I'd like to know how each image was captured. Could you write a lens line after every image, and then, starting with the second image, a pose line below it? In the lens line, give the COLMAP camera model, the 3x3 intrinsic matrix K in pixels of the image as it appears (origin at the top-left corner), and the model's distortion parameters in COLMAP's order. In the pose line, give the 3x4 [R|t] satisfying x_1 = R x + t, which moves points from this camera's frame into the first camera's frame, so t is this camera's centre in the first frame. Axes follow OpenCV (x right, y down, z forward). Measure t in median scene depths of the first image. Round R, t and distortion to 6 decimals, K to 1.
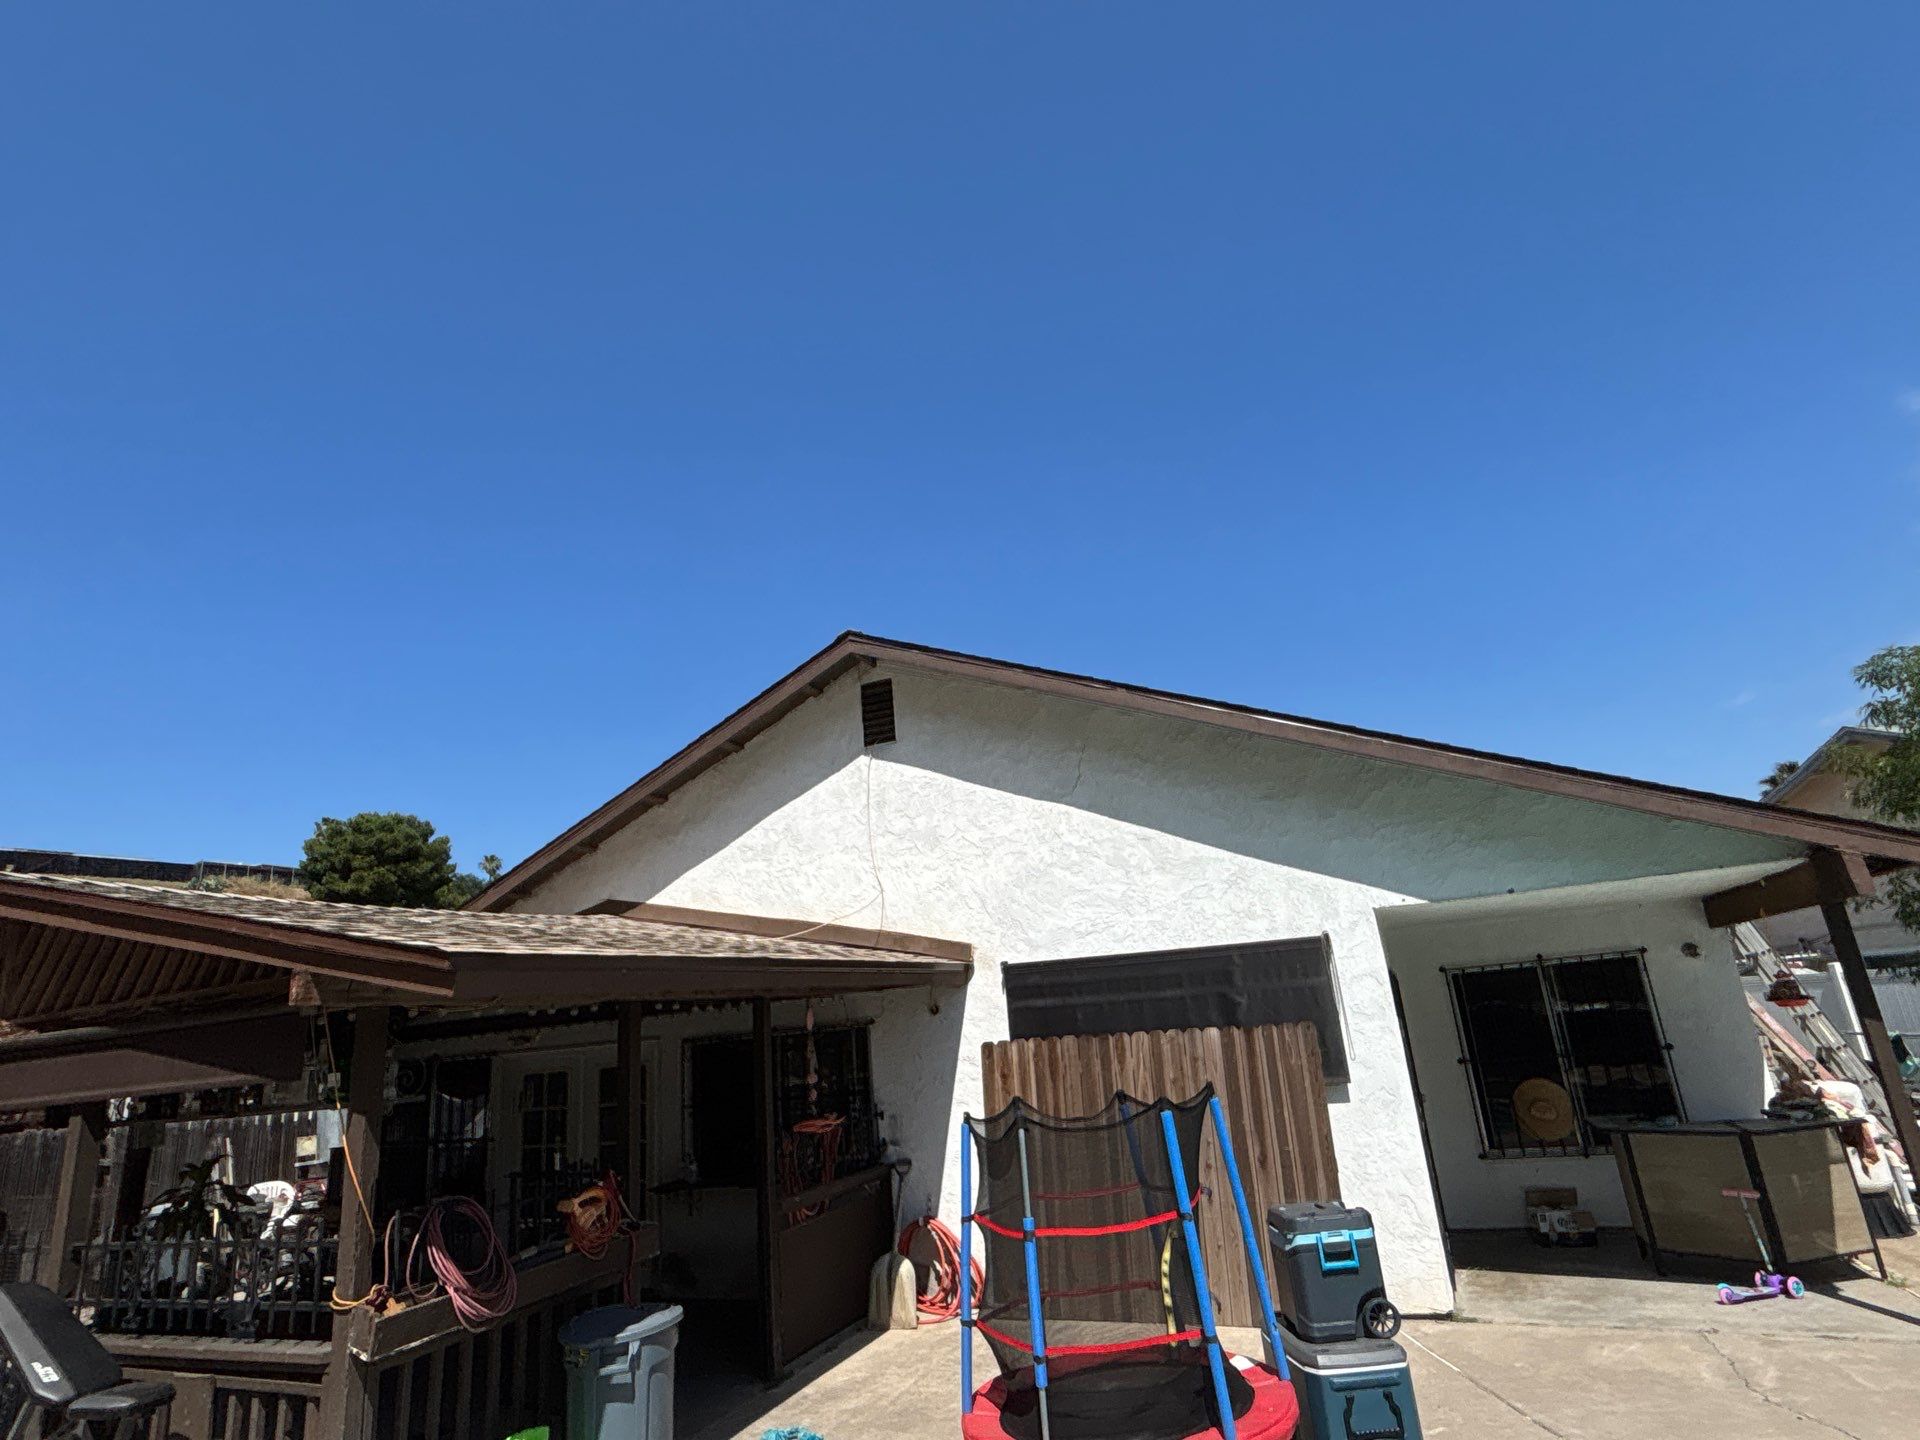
lens RADIAL K [[1092.7, 0, 977.7], [0, 1092.7, 708.2], [0, 0, 1]] dist [0.008840, -0.003590]
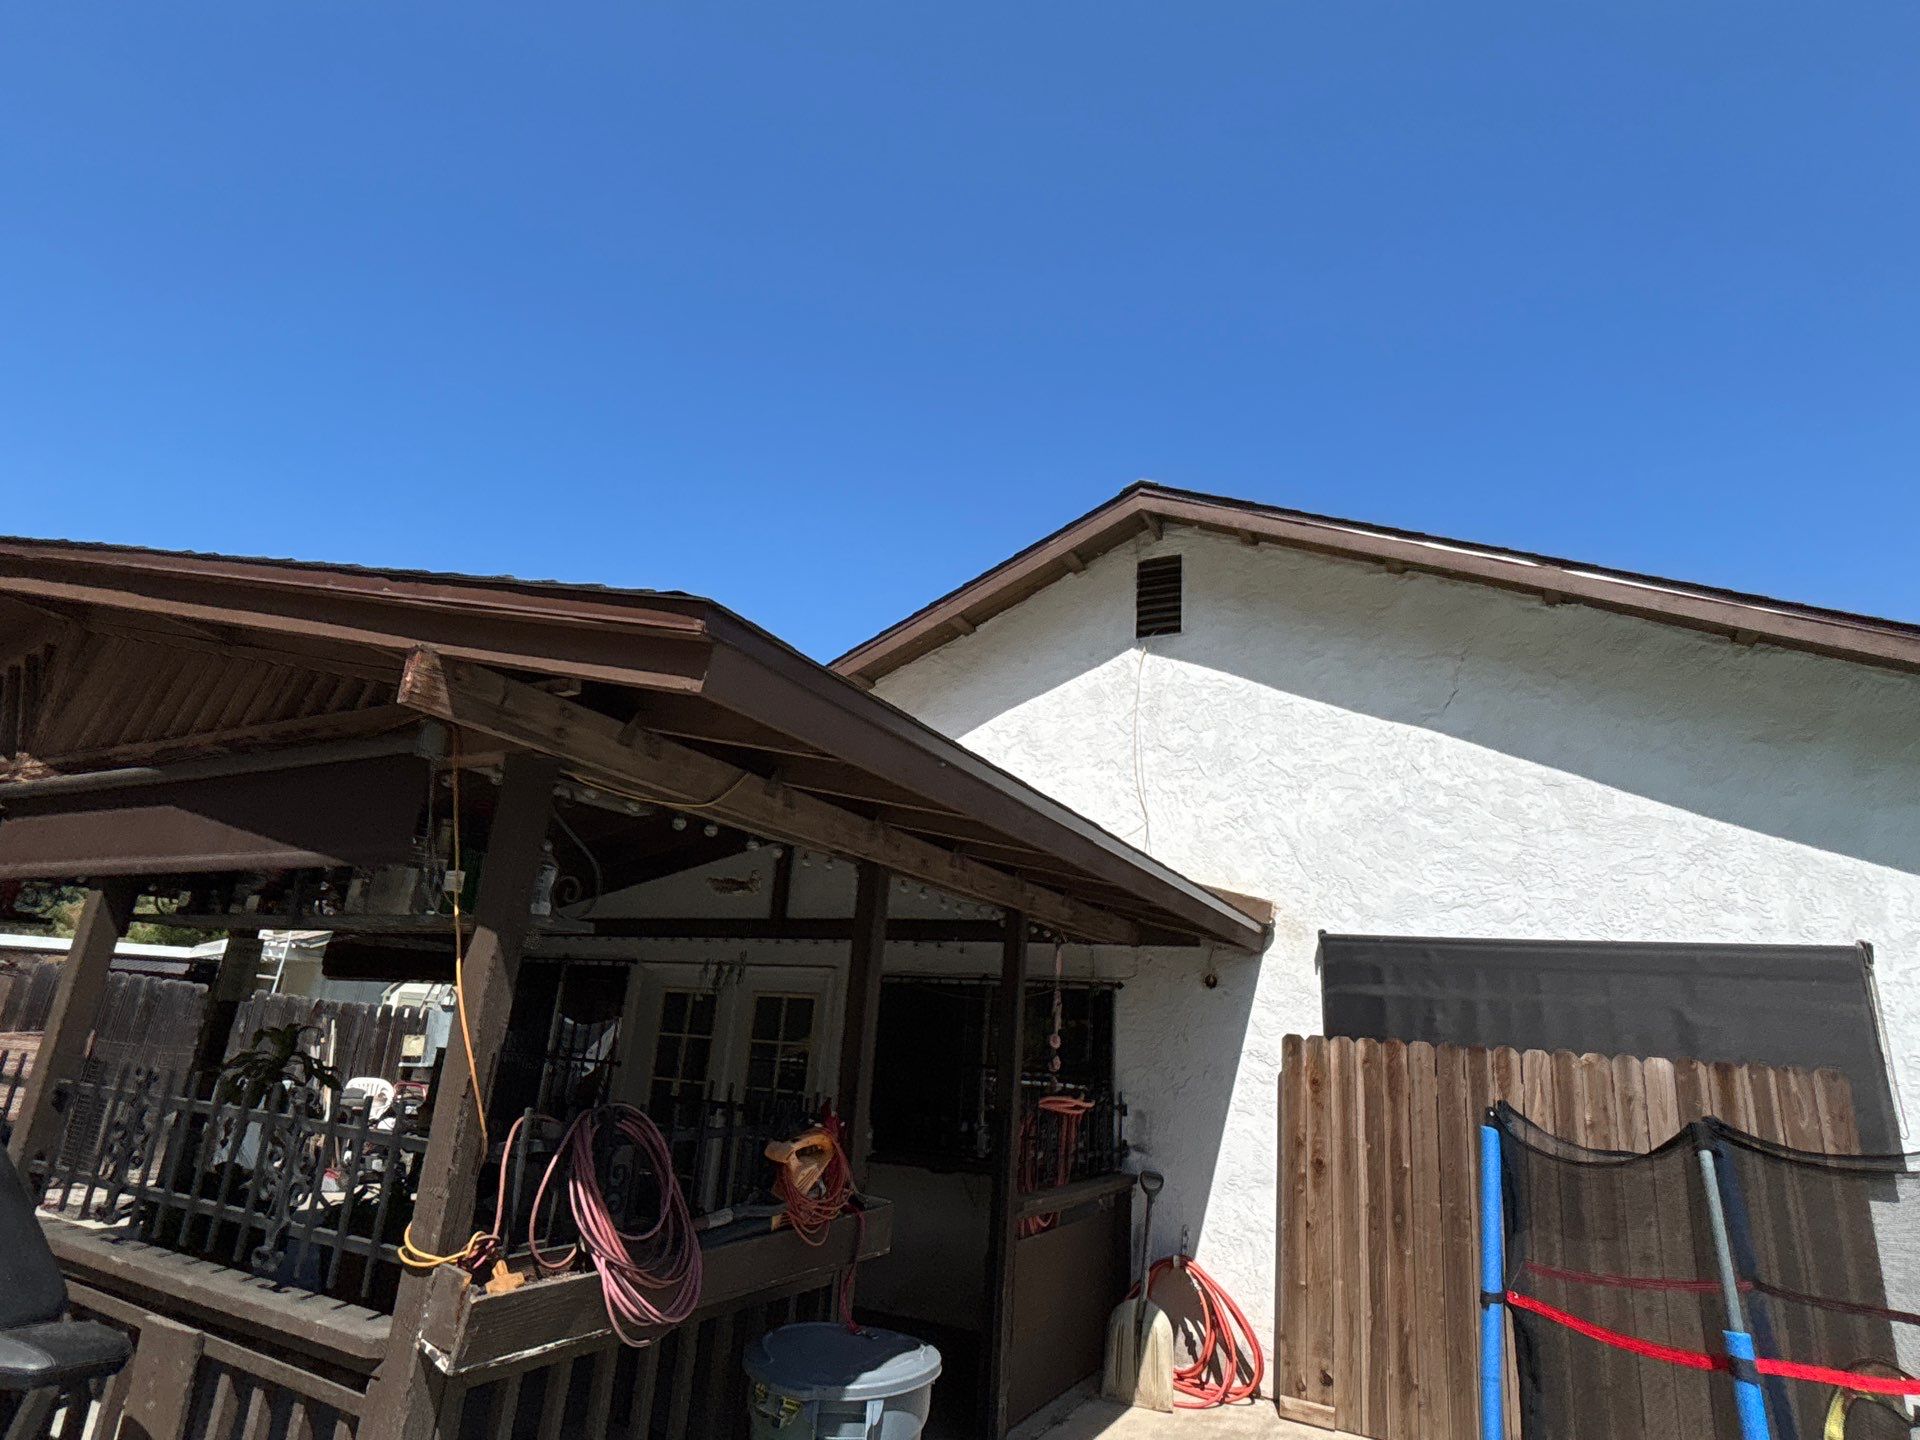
lens RADIAL K [[1082.7, 0, 965.5], [0, 1082.7, 721.9], [0, 0, 1]] dist [-0.000070, -0.002456]
pose [[0.985559, 0.122937, -0.116444, -0.152950], [-0.124123, 0.992262, -0.002961, 0.134808], [0.115179, 0.017372, 0.993193, 0.268483]]
